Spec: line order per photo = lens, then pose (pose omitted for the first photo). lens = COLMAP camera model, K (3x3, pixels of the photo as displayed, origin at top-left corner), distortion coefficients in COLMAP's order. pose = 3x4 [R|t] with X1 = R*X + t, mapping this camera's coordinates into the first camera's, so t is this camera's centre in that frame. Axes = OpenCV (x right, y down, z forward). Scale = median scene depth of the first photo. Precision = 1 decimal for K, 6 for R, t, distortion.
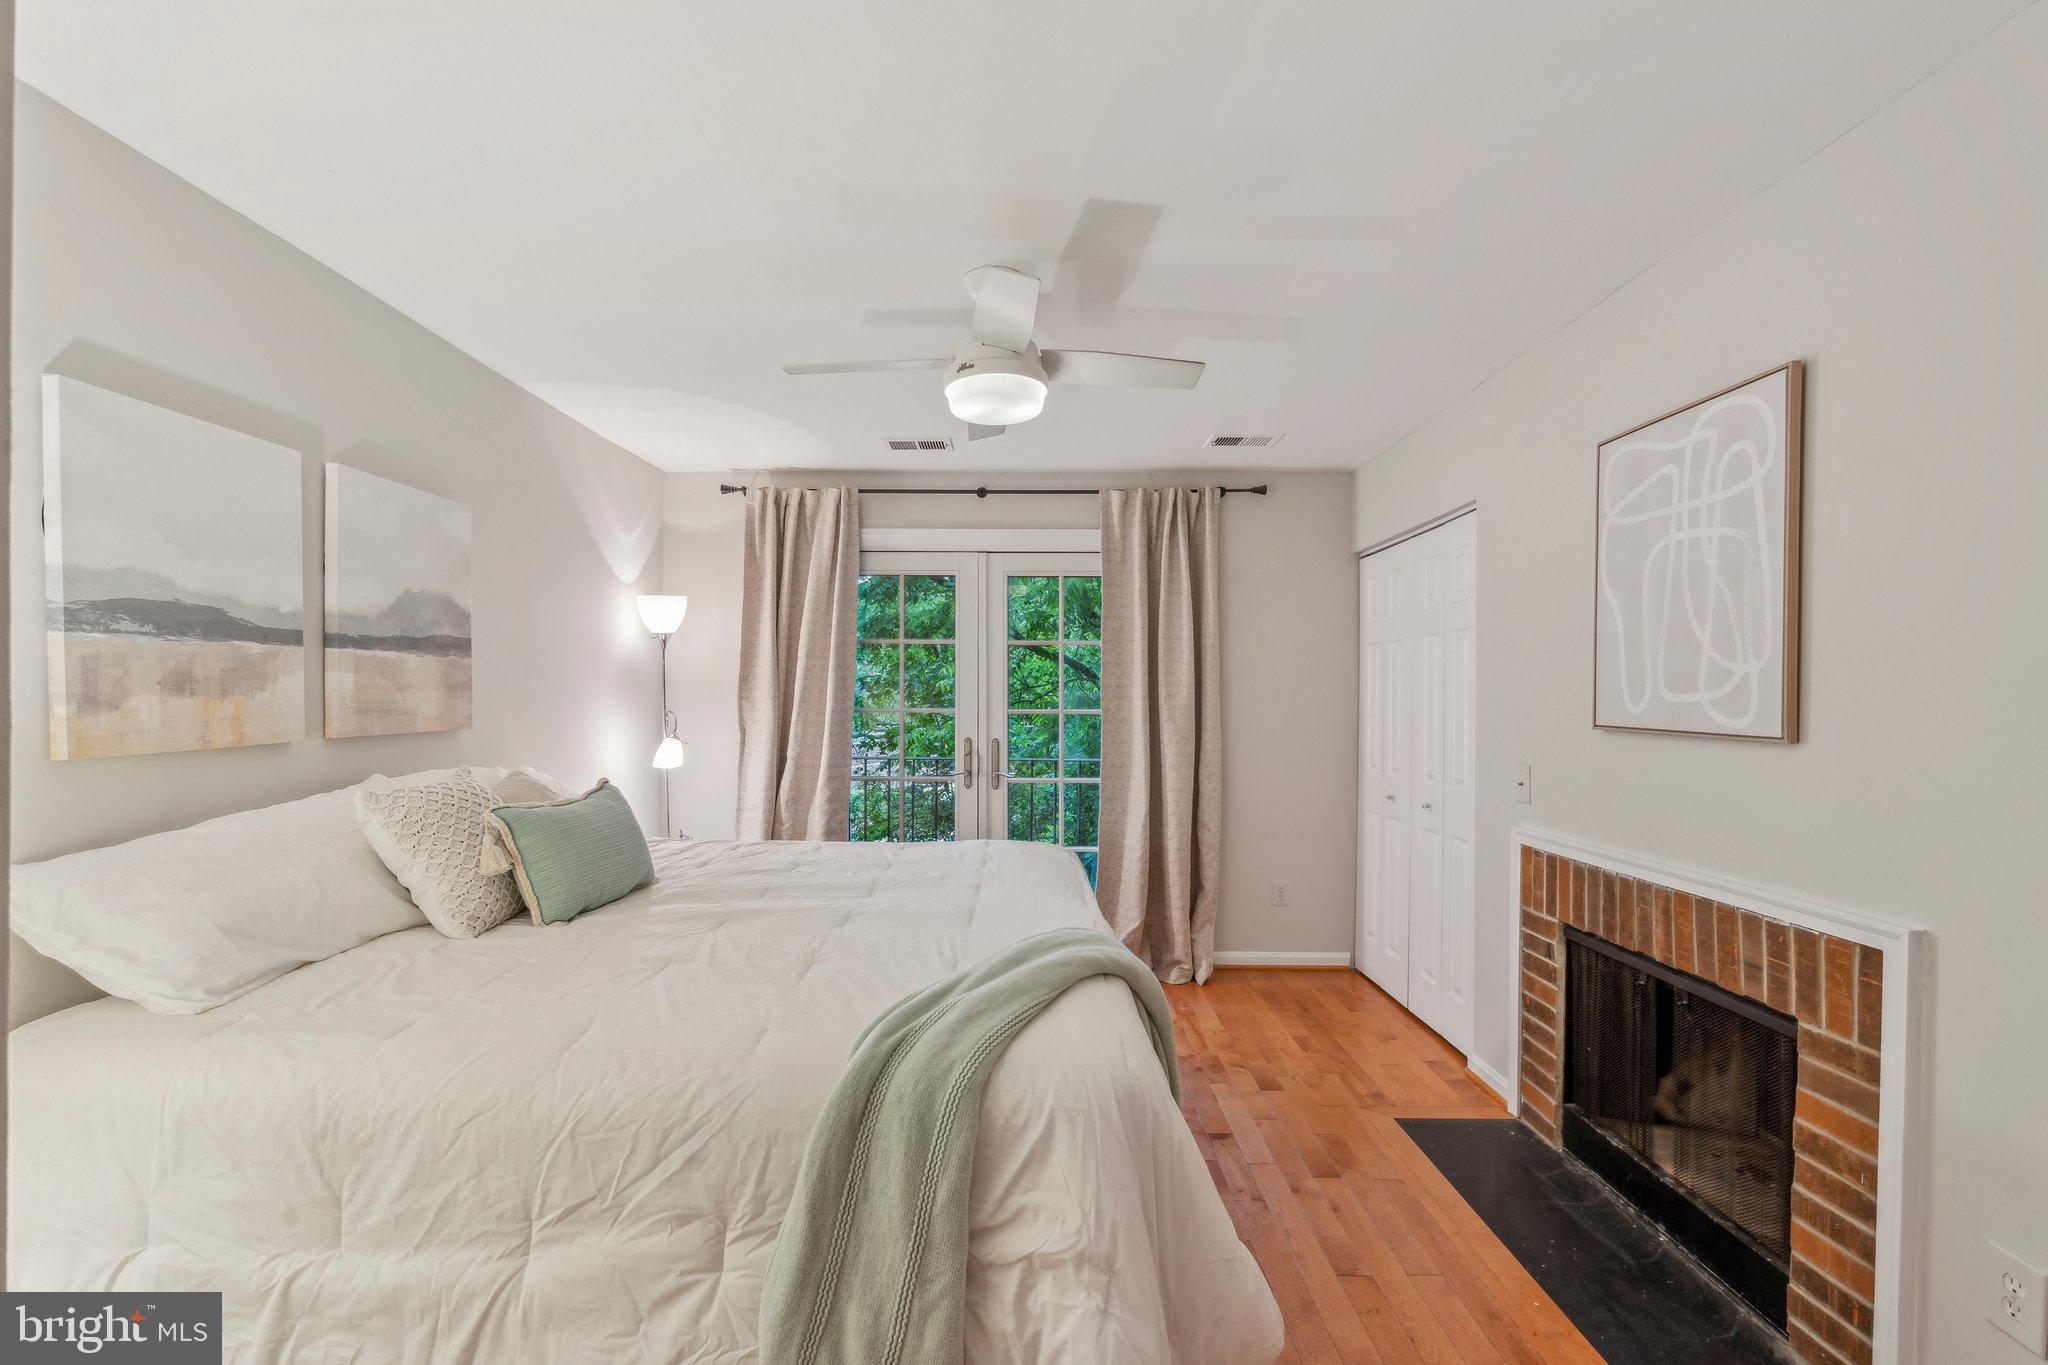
lens RADIAL K [[912.0, 0, 1023.2], [0, 912.0, 723.1], [0, 0, 1]] dist [-0.006973, -0.000069]
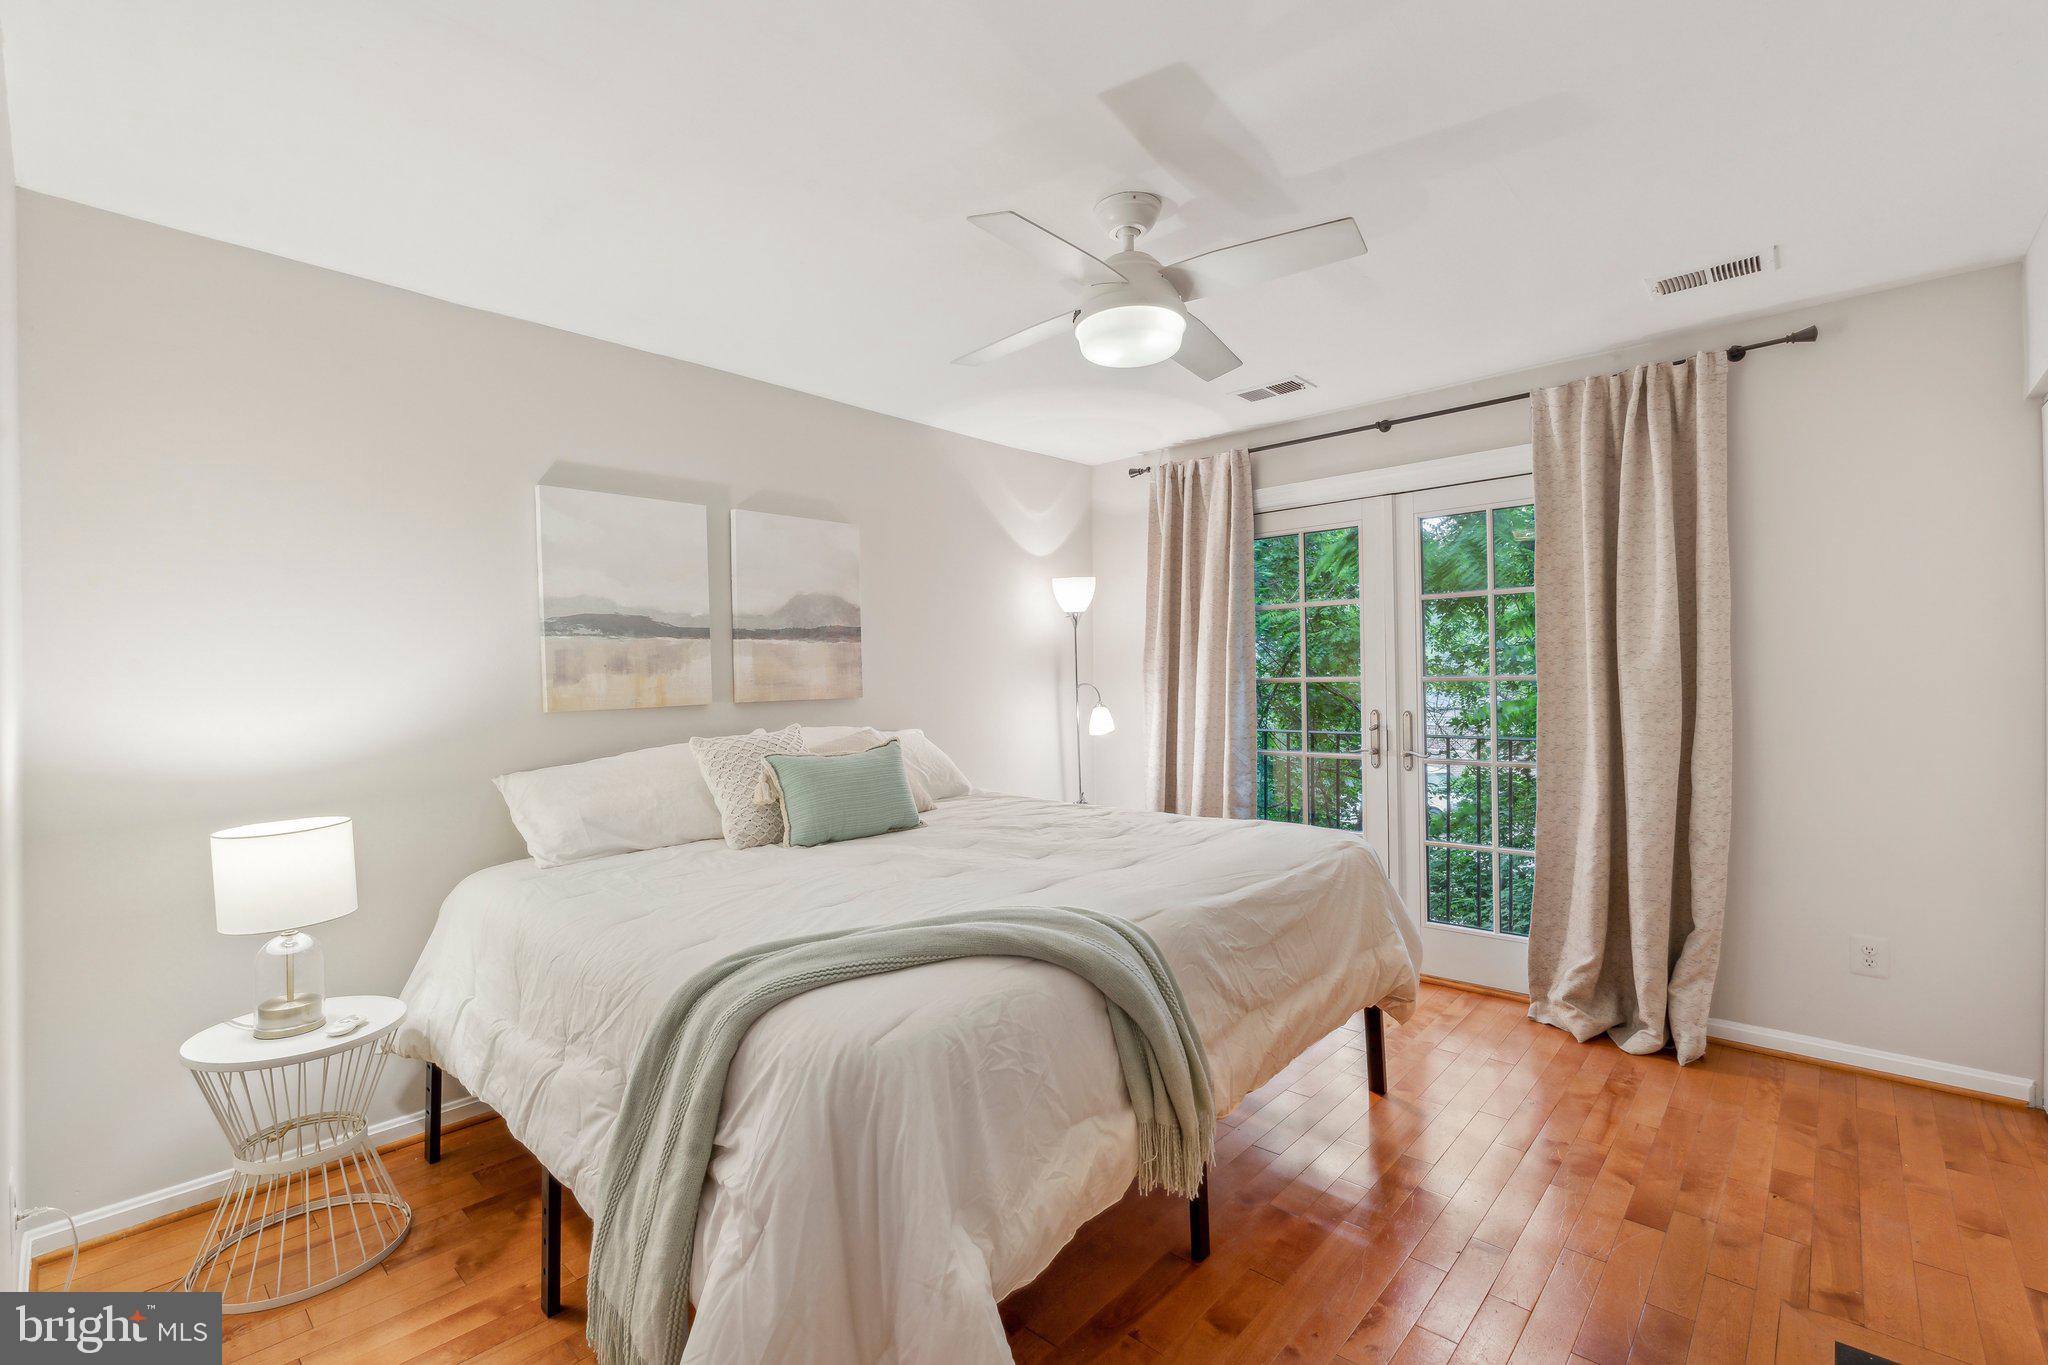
lens RADIAL K [[908.2, 0, 1027.9], [0, 908.2, 704.2], [0, 0, 1]] dist [-0.002088, 0.000315]
pose [[0.736804, 0.001894, -0.676104, 0.443737], [0.000107, 0.999996, 0.002917, 0.012521], [0.676106, -0.002222, 0.736801, 0.211914]]
